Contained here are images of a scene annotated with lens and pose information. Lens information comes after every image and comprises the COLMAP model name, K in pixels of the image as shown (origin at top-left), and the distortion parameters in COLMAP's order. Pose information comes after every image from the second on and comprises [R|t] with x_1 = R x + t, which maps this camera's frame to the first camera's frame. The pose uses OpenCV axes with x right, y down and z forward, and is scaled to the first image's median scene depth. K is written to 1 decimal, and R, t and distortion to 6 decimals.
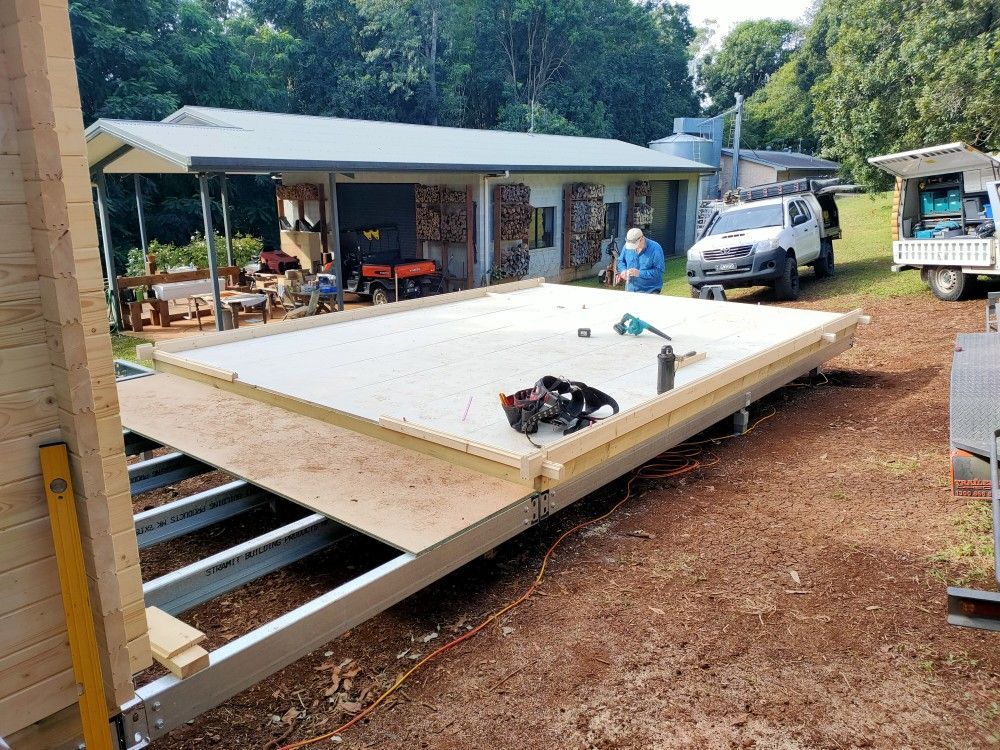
lens RADIAL K [[759.8, 0, 501.8], [0, 759.8, 373.9], [0, 0, 1]] dist [0.067910, -0.080914]
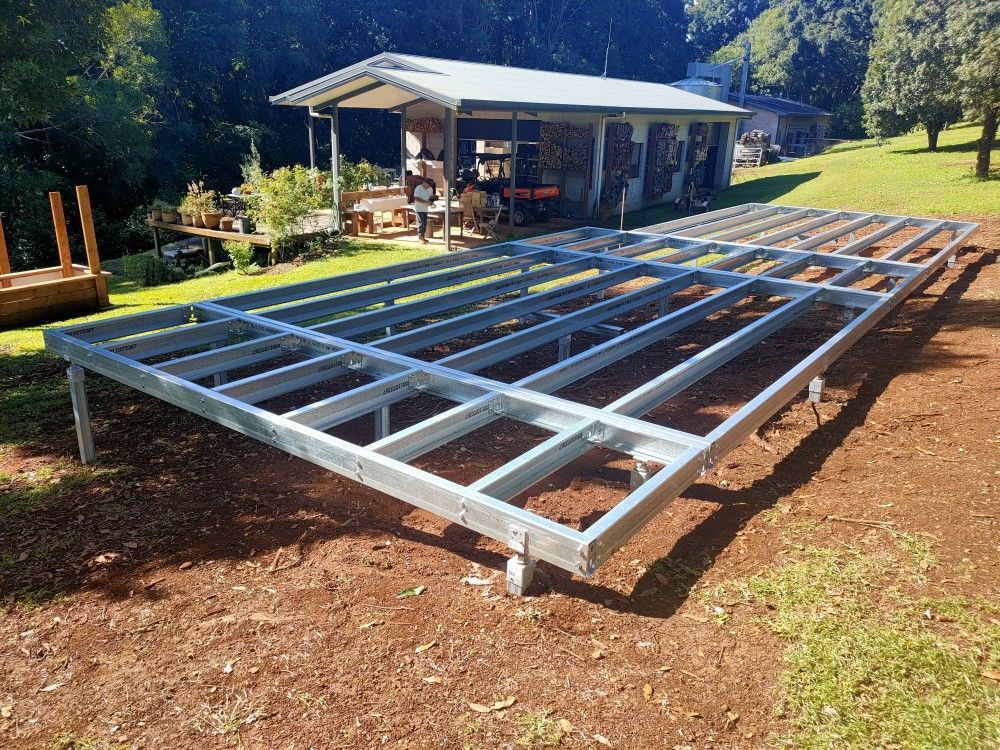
lens RADIAL K [[759.8, 0, 494.8], [0, 759.8, 374.8], [0, 0, 1]] dist [0.067910, -0.080914]
pose [[0.998148, 0.010014, 0.059994, -0.253433], [-0.014737, 0.996781, 0.078809, 0.056759], [-0.059012, -0.079547, 0.995083, -0.230879]]
